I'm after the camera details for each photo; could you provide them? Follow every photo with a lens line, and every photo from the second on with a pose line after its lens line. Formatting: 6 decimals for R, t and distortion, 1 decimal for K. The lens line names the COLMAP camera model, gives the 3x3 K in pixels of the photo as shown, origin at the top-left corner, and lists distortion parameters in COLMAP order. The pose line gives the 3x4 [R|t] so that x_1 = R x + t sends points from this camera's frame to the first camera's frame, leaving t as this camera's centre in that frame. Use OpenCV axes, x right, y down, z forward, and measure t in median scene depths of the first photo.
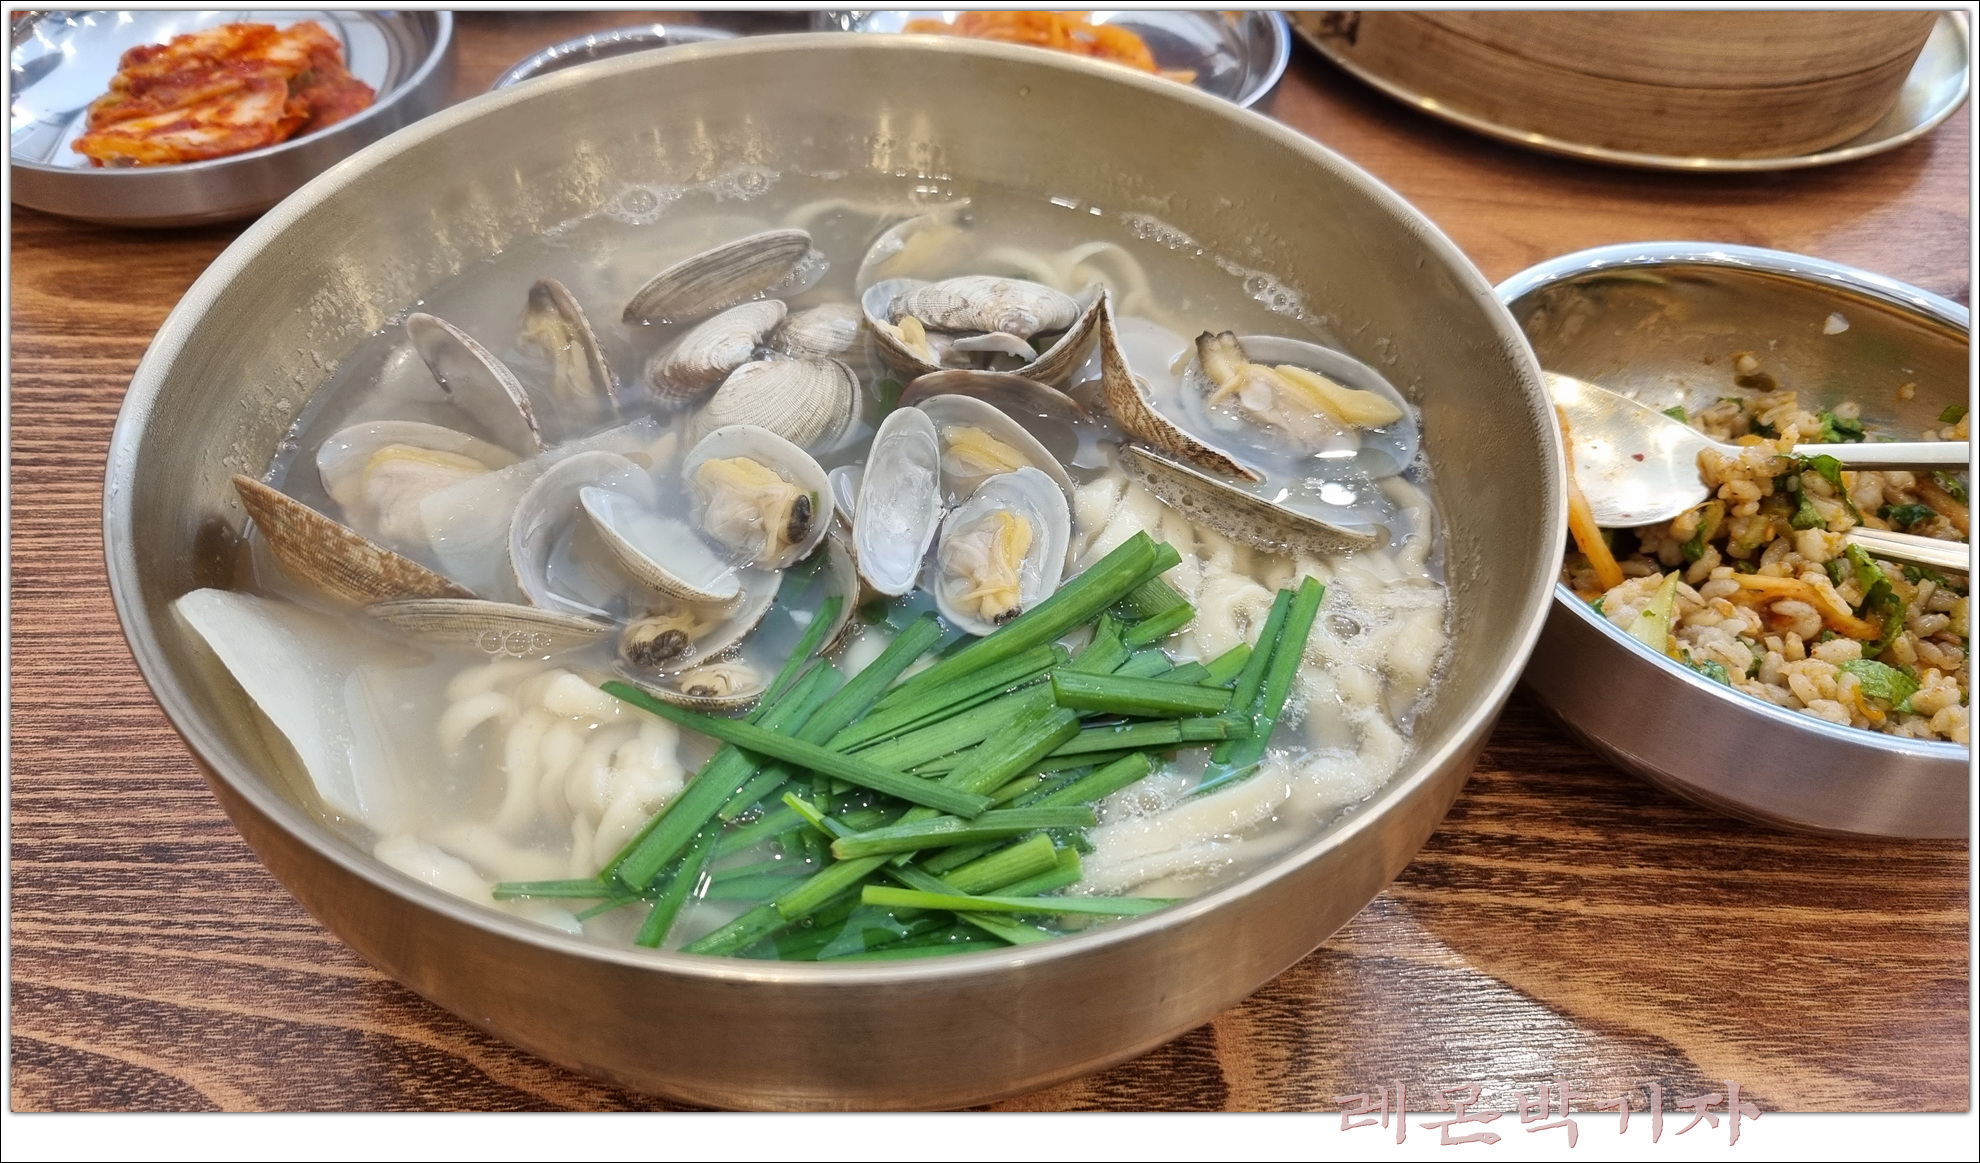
lens RADIAL K [[1464.2, 0, 995.7], [0, 1464.2, 585.3], [0, 0, 1]] dist [-0.059618, 0.005082]
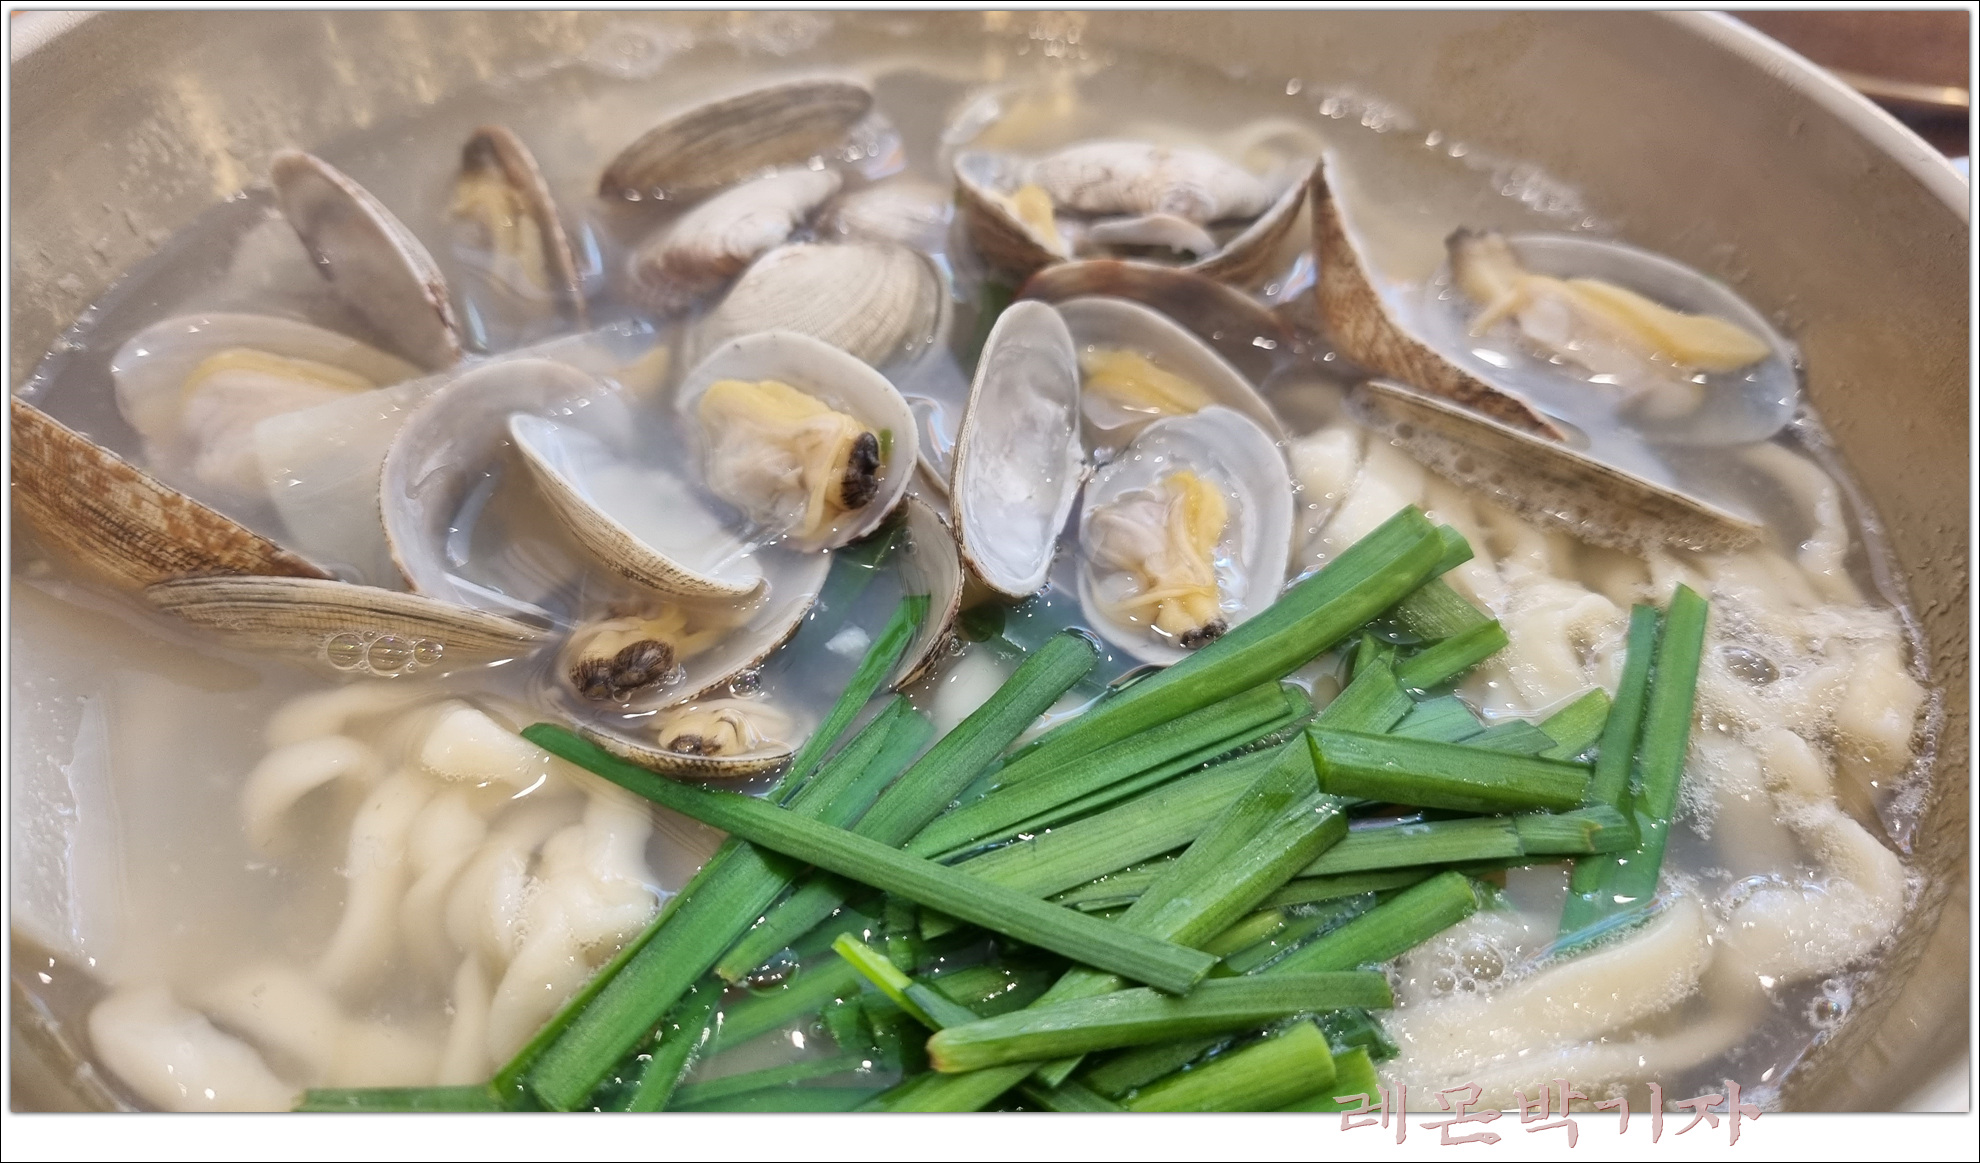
lens RADIAL K [[1464.2, 0, 985.4], [0, 1464.2, 576.6], [0, 0, 1]] dist [-0.059618, 0.005082]
pose [[0.999604, 0.027396, -0.006364, -0.076152], [-0.027651, 0.998637, -0.044265, 0.025569], [0.005143, 0.044424, 0.999000, 0.381242]]
